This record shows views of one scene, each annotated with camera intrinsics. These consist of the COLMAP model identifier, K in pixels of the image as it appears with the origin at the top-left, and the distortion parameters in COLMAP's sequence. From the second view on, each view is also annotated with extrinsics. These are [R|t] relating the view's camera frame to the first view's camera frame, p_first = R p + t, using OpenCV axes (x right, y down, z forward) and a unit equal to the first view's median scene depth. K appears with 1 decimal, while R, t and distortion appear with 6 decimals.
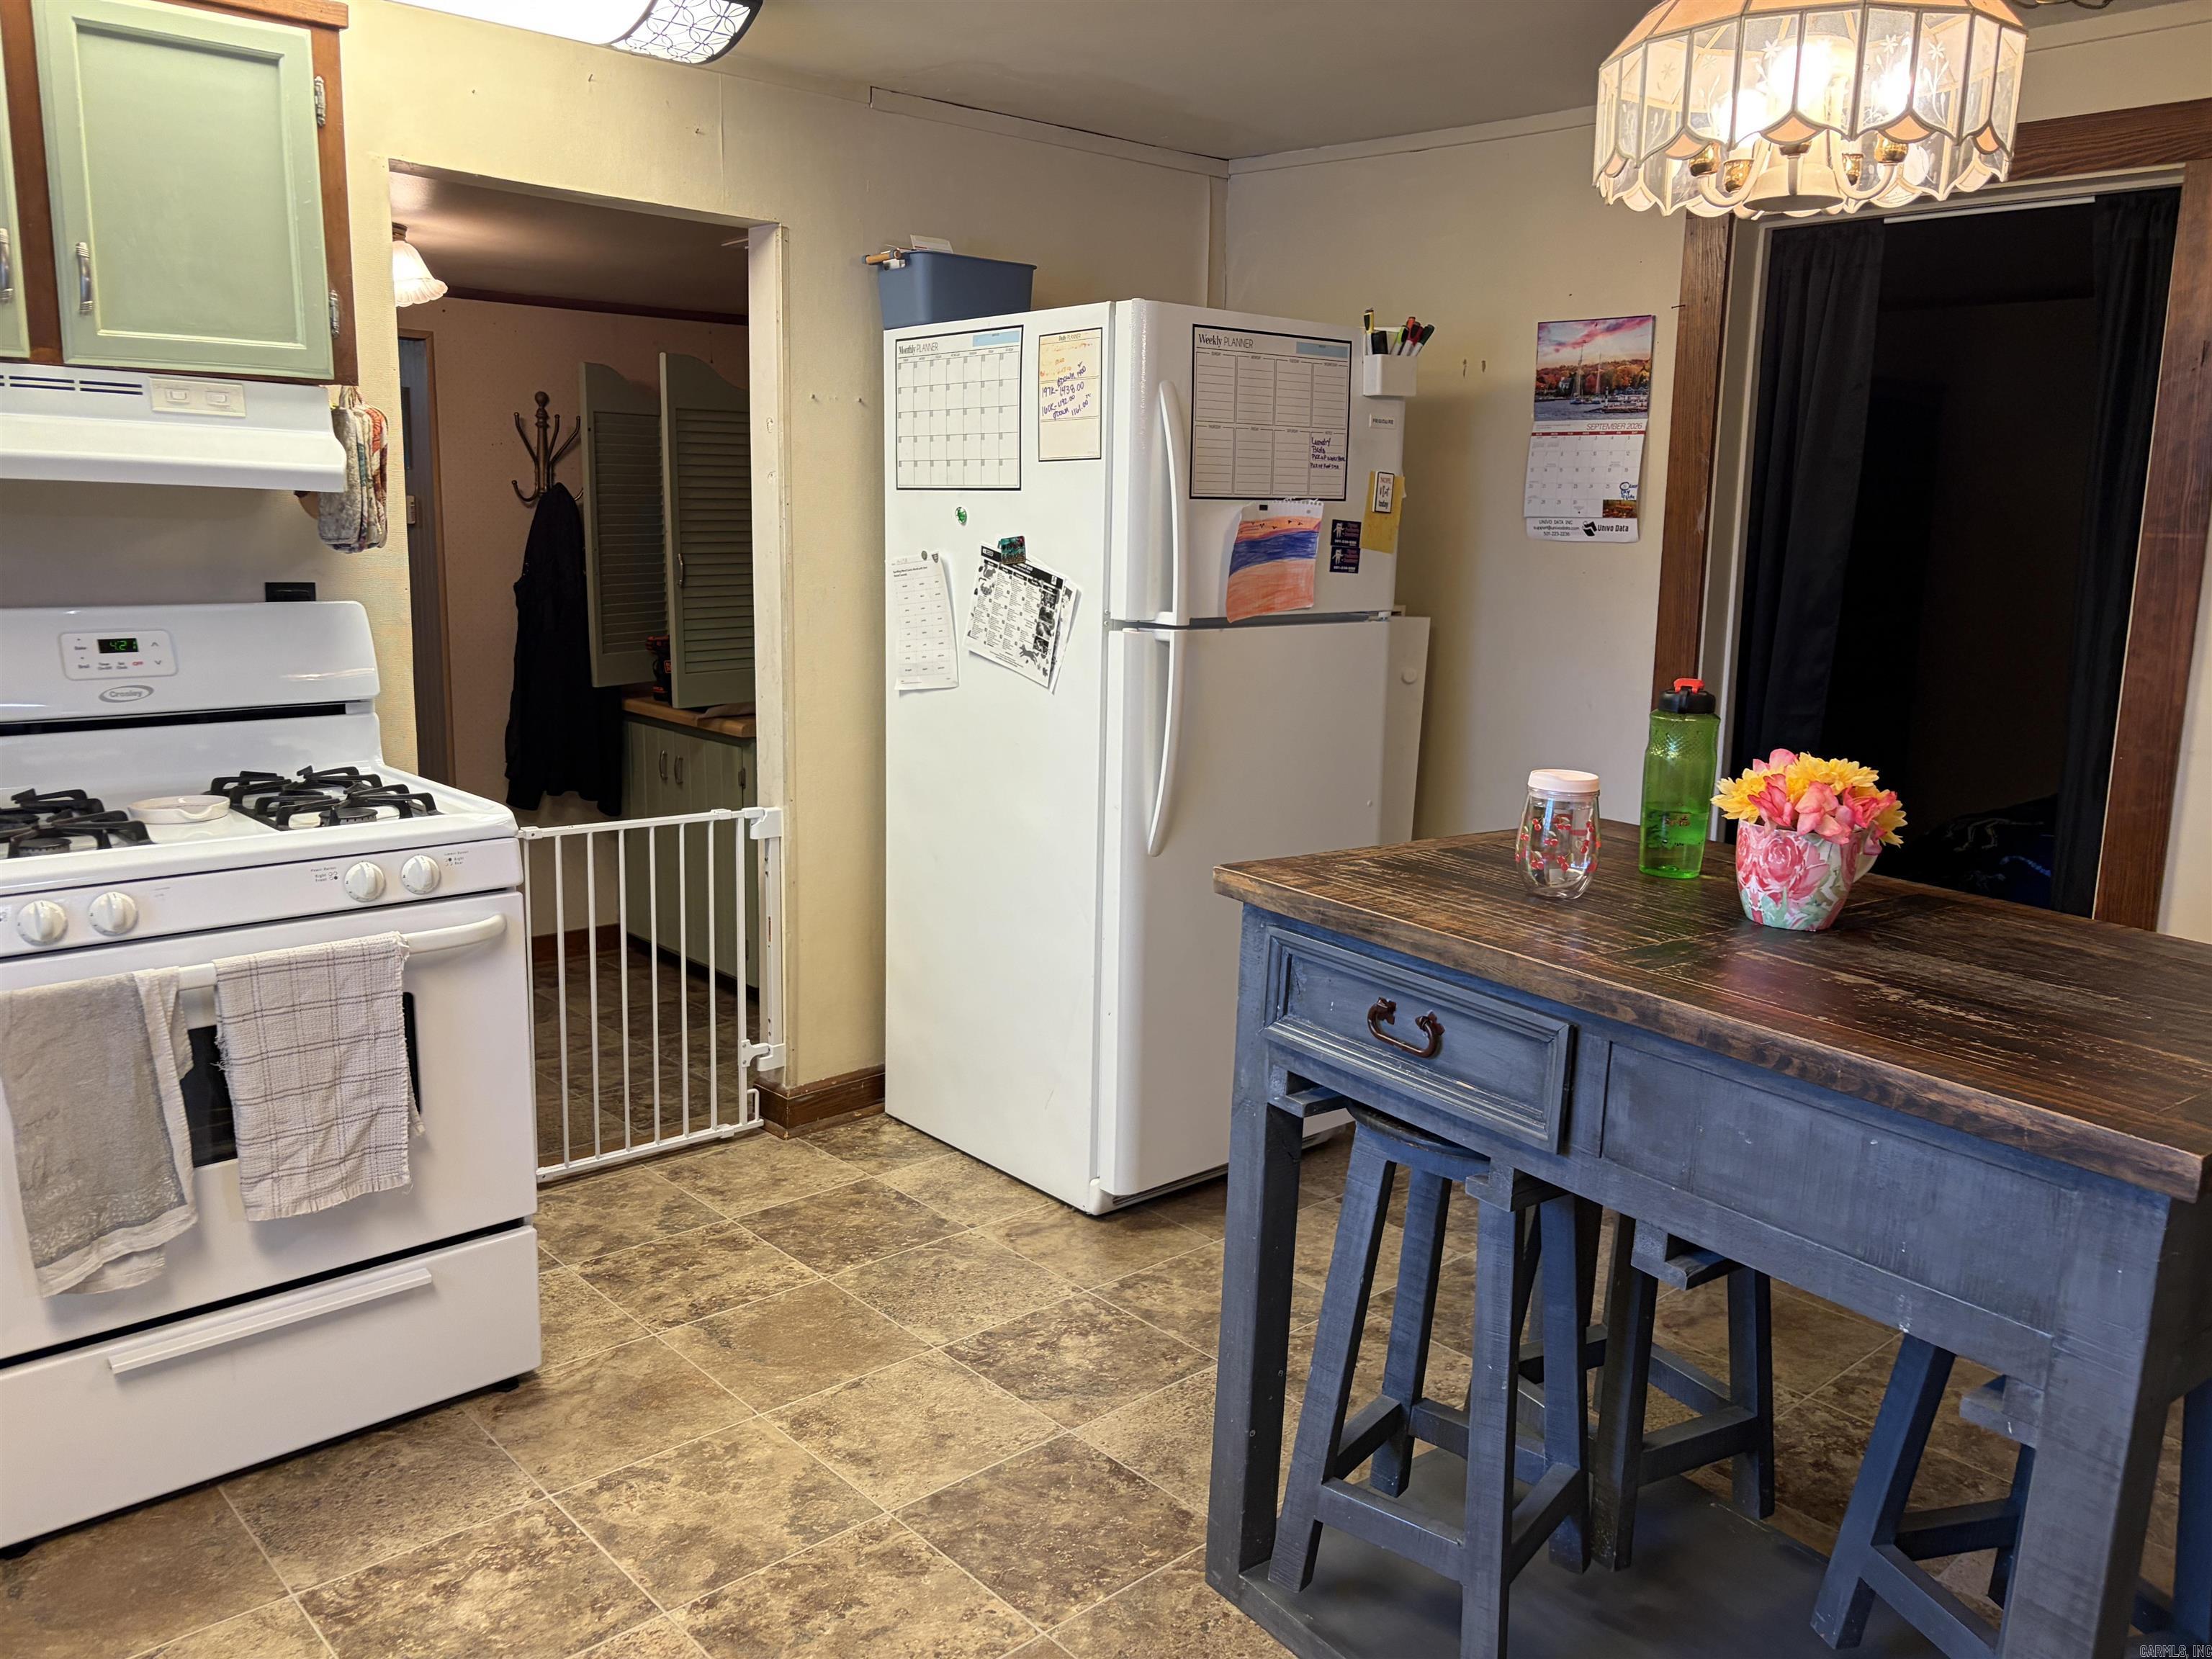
lens RADIAL K [[1672.4, 0, 1100.9], [0, 1672.4, 836.9], [0, 0, 1]] dist [0.049888, -0.061094]
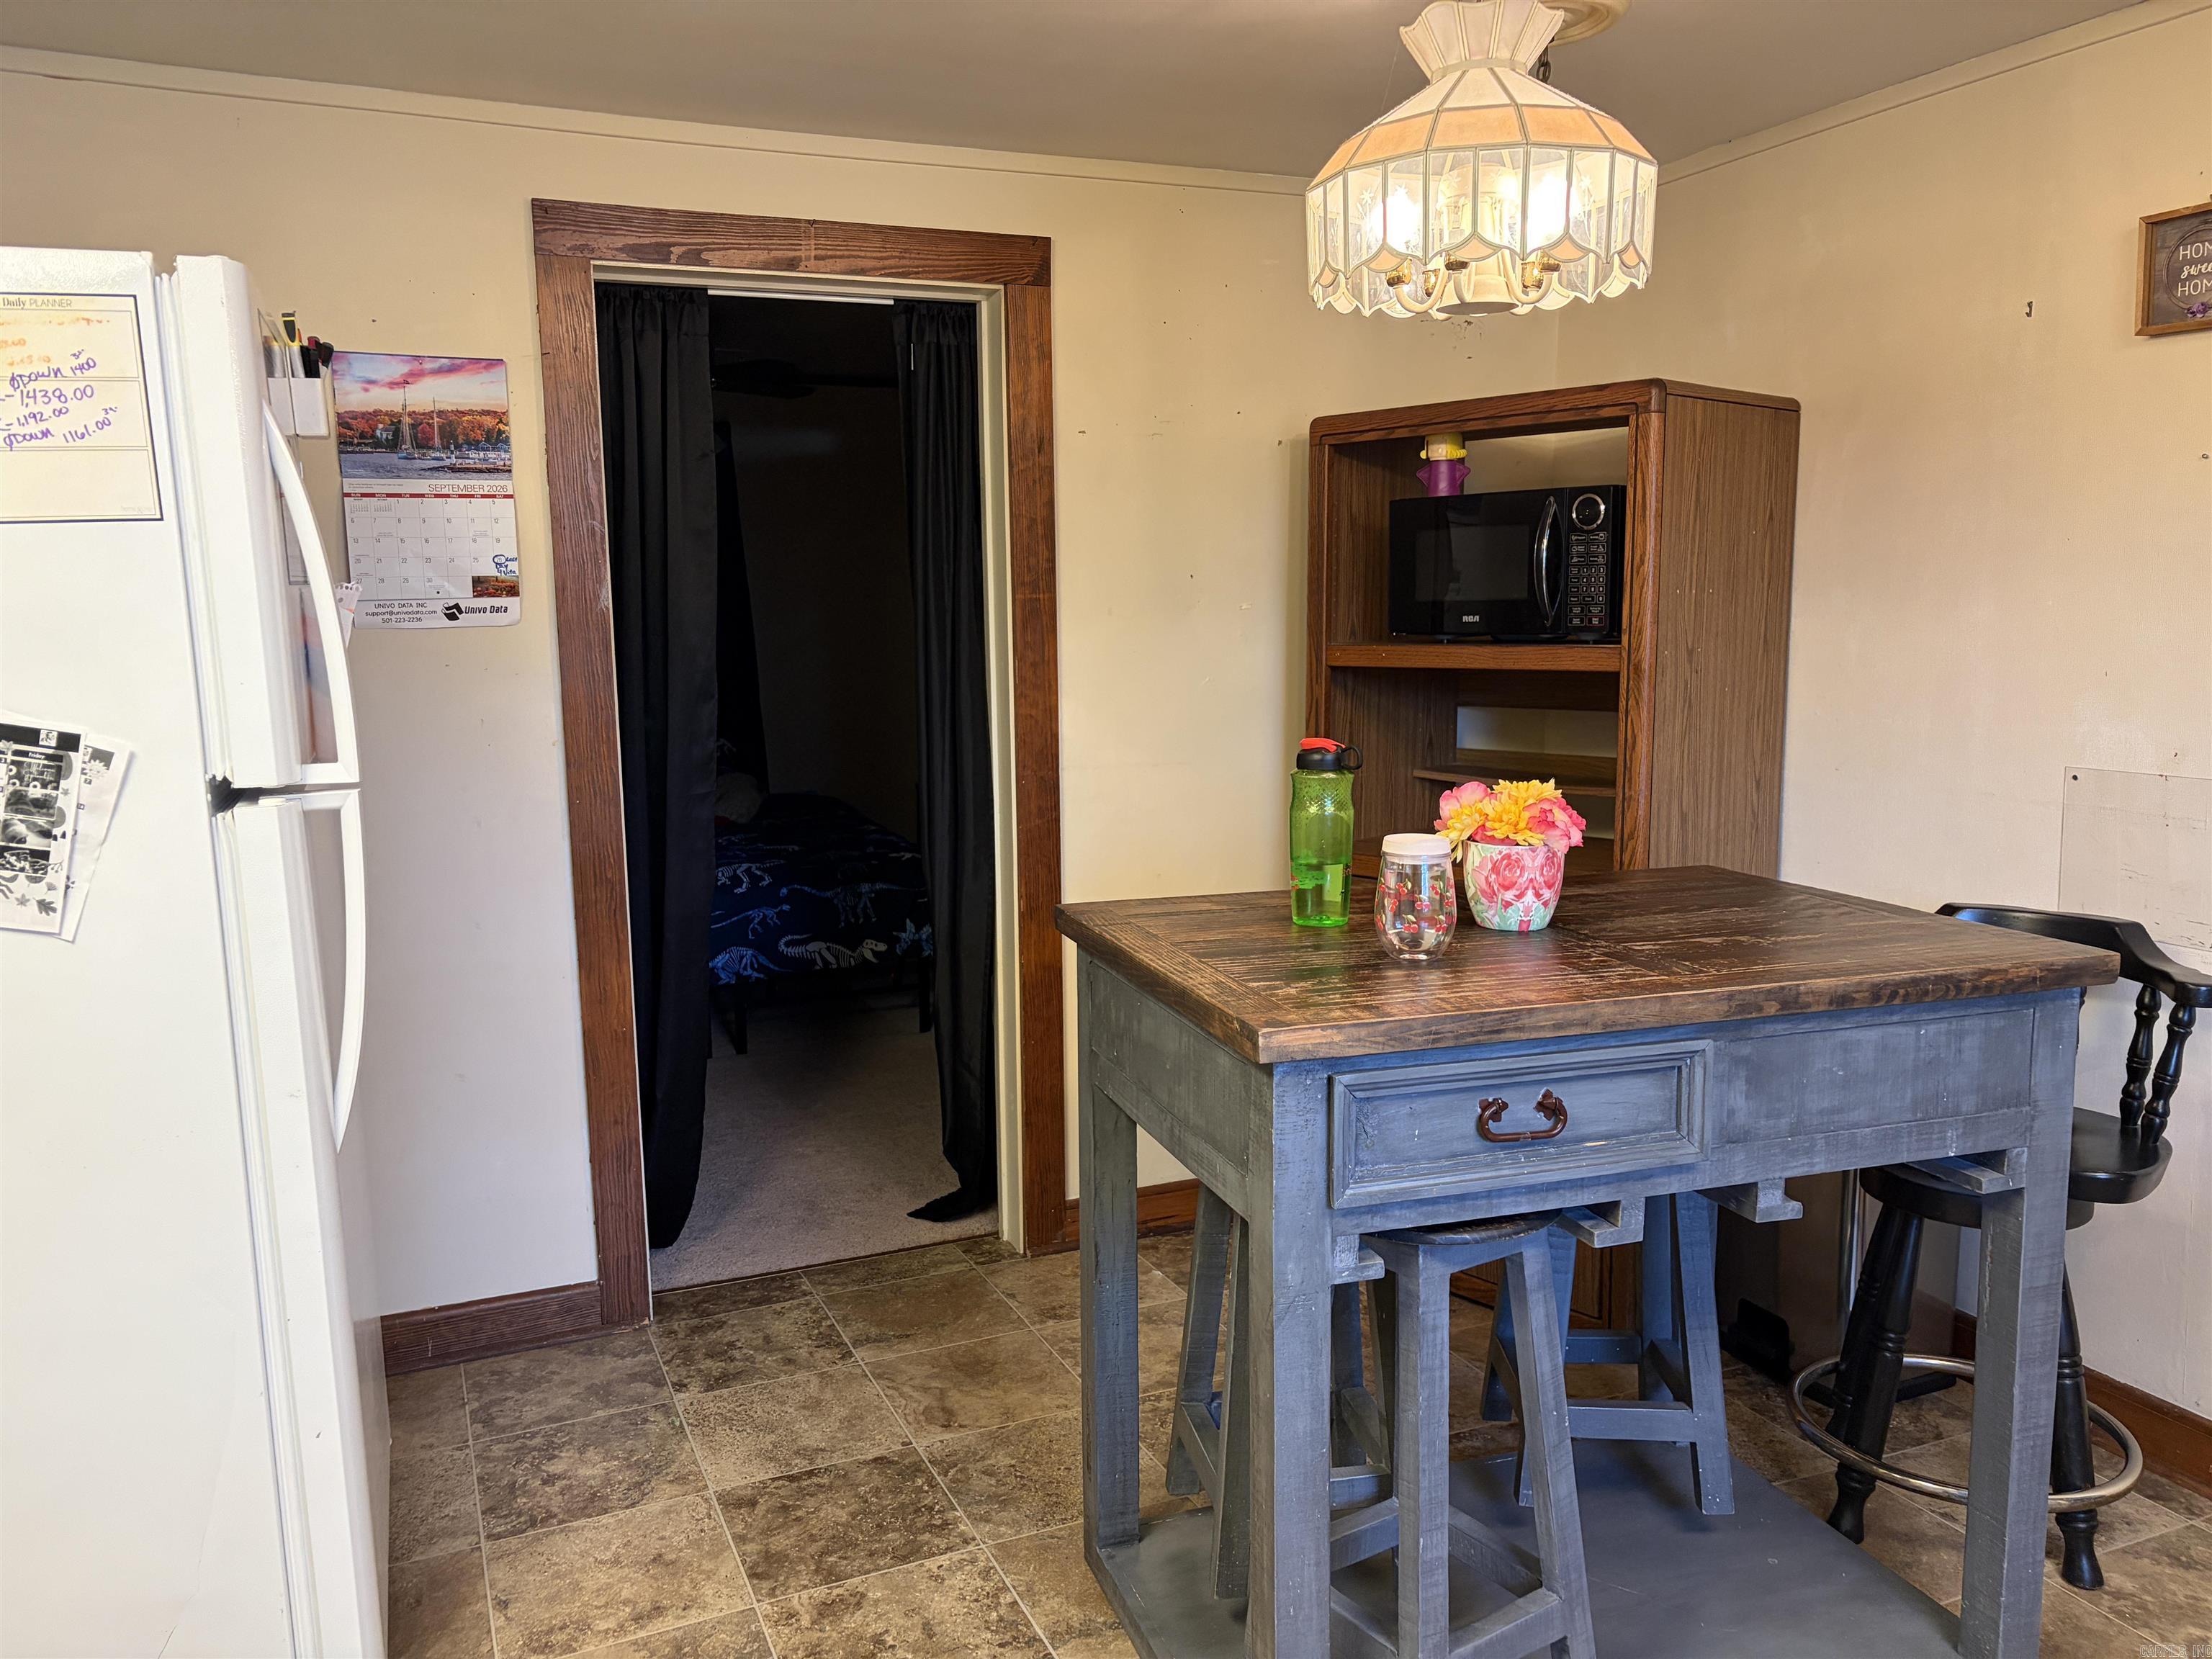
lens RADIAL K [[1672.4, 0, 1104.5], [0, 1672.4, 840.0], [0, 0, 1]] dist [0.049888, -0.061094]
pose [[0.323878, -0.168834, 0.930912, -0.434045], [0.205116, 0.973076, 0.105119, -0.108012], [-0.923596, 0.156900, 0.349789, 0.491350]]
